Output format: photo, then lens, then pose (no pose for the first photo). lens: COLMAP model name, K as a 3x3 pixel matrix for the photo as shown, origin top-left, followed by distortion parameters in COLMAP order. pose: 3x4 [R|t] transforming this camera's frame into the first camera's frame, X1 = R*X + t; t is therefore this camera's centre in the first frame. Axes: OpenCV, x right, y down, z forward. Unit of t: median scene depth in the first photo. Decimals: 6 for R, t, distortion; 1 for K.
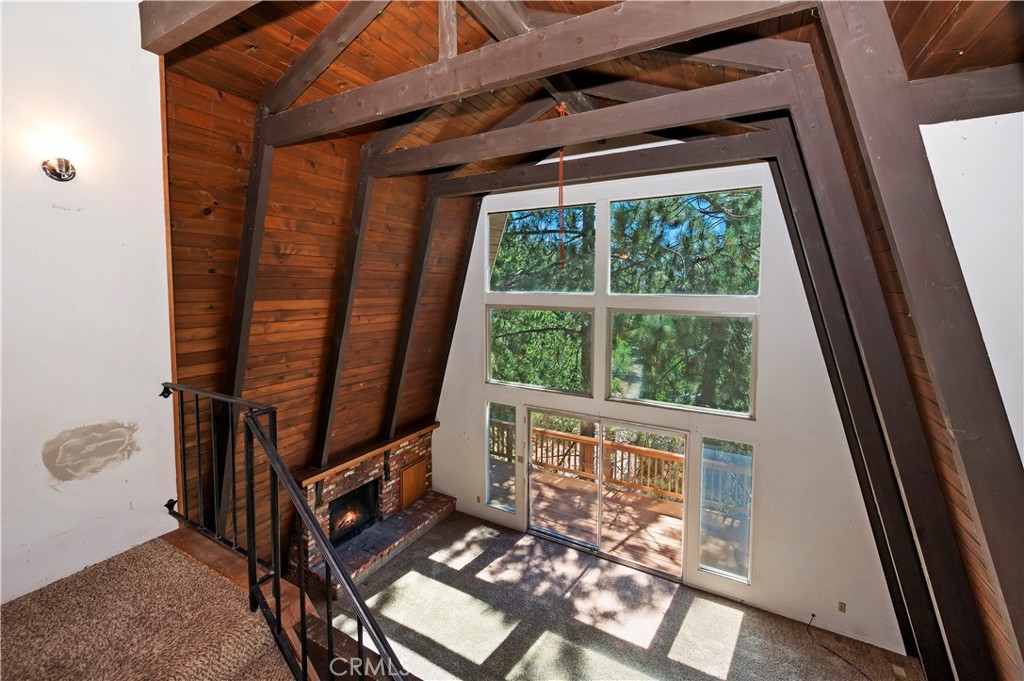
lens RADIAL K [[421.4, 0, 519.9], [0, 421.4, 312.6], [0, 0, 1]] dist [-0.000557, -0.000045]
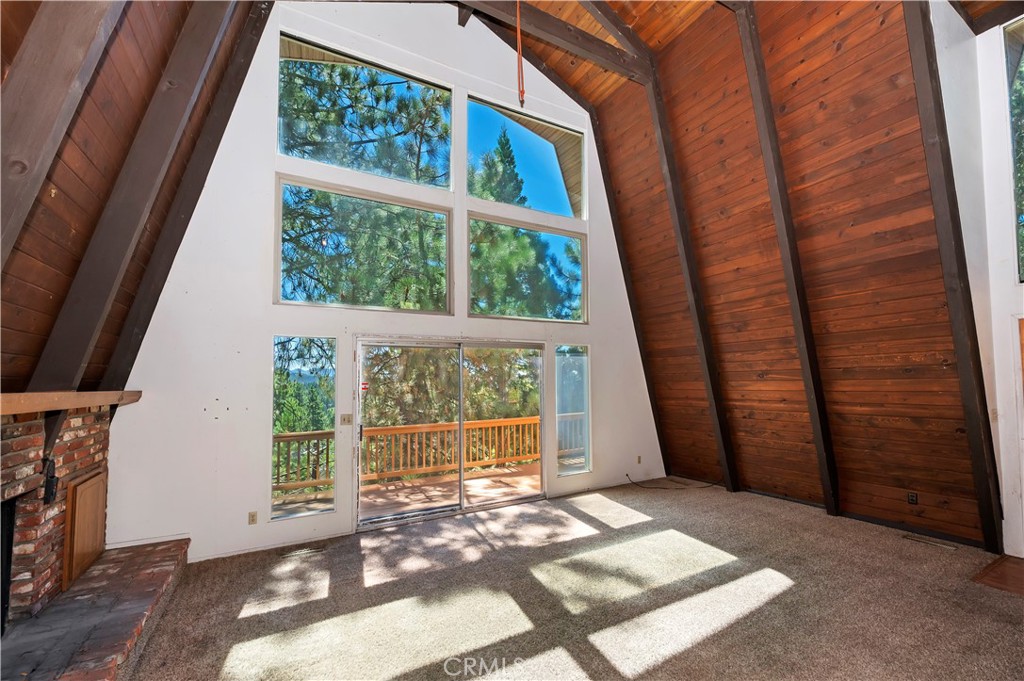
lens RADIAL K [[409.3, 0, 516.2], [0, 409.3, 367.7], [0, 0, 1]] dist [-0.016013, 0.000117]
pose [[0.510154, 0.018226, 0.859890, -0.439219], [0.084231, 0.993911, -0.071038, 0.369968], [-0.855949, 0.108670, 0.505512, 0.515484]]
